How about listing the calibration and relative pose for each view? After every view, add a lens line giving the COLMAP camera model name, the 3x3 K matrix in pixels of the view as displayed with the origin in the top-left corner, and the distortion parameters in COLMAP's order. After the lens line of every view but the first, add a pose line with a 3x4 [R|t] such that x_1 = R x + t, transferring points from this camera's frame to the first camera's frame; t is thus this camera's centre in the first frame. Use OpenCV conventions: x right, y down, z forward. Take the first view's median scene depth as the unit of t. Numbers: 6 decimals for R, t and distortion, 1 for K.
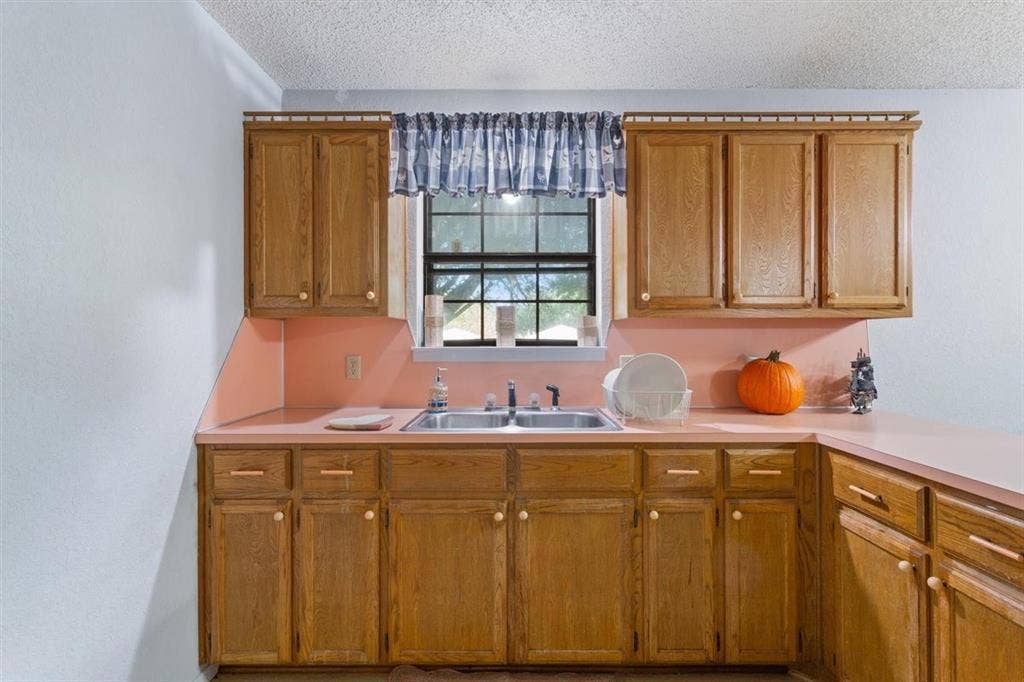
lens RADIAL K [[485.1, 0, 513.6], [0, 485.1, 333.5], [0, 0, 1]] dist [-0.002776, -0.000211]
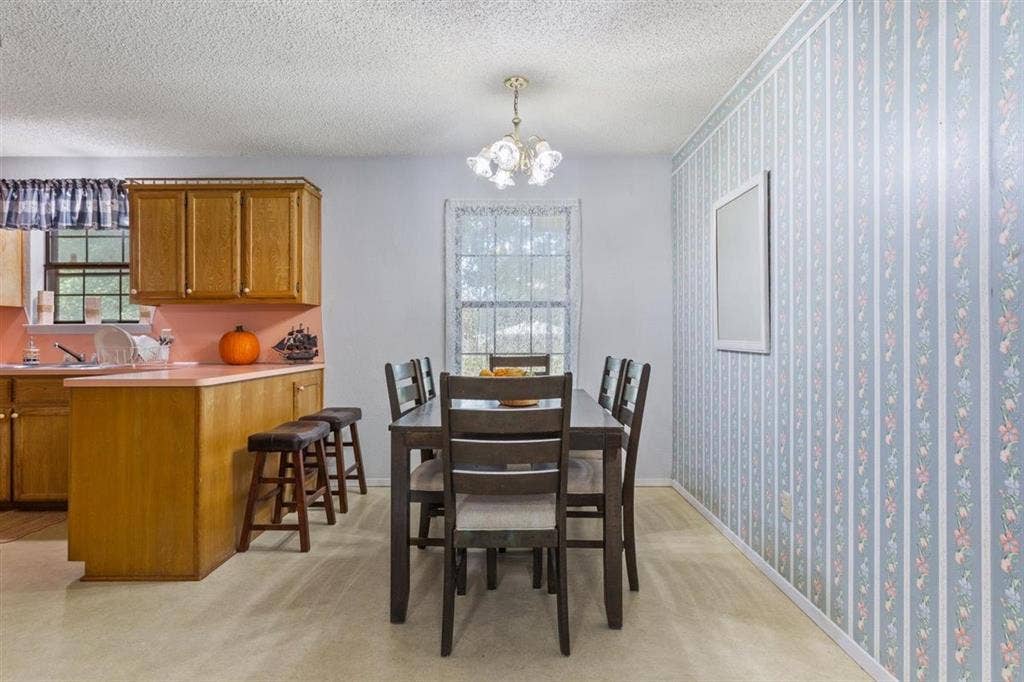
lens RADIAL K [[507.2, 0, 512.2], [0, 507.2, 330.2], [0, 0, 1]] dist [0.000650, 0.000322]
pose [[0.999978, -0.005519, 0.003561, 1.519551], [0.005493, 0.999958, 0.007277, 0.048768], [-0.003601, -0.007258, 0.999967, -0.712381]]
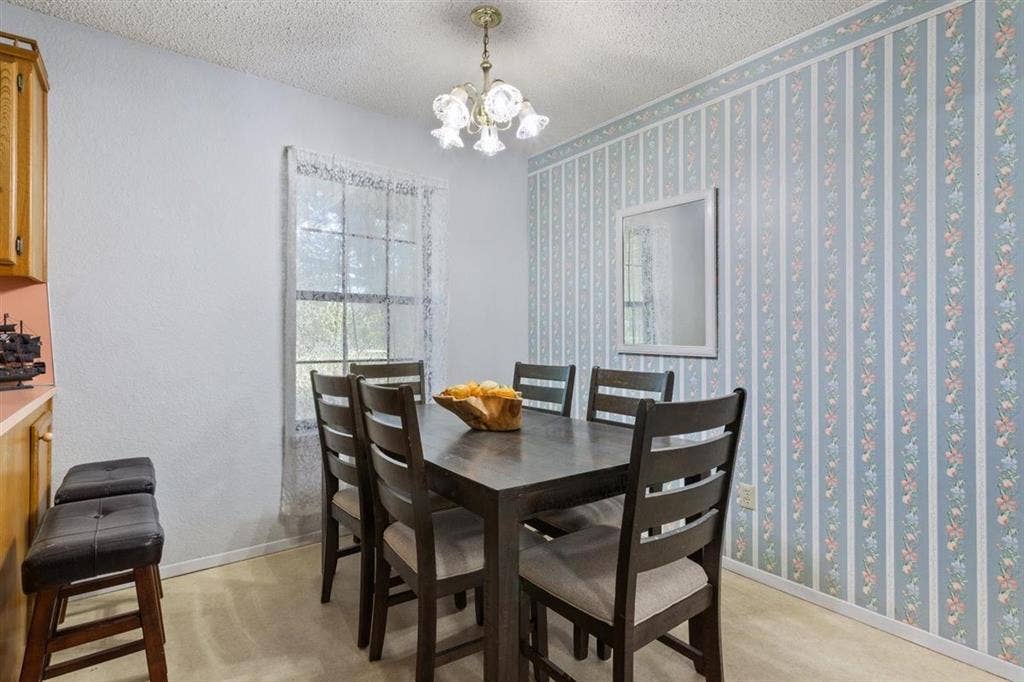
lens RADIAL K [[495.5, 0, 509.9], [0, 495.5, 330.2], [0, 0, 1]] dist [0.001883, 0.000544]
pose [[0.799169, 0.008113, 0.601051, 0.970245], [-0.013144, 0.999906, 0.003980, 0.048805], [-0.600962, -0.011080, 0.799201, -0.229868]]
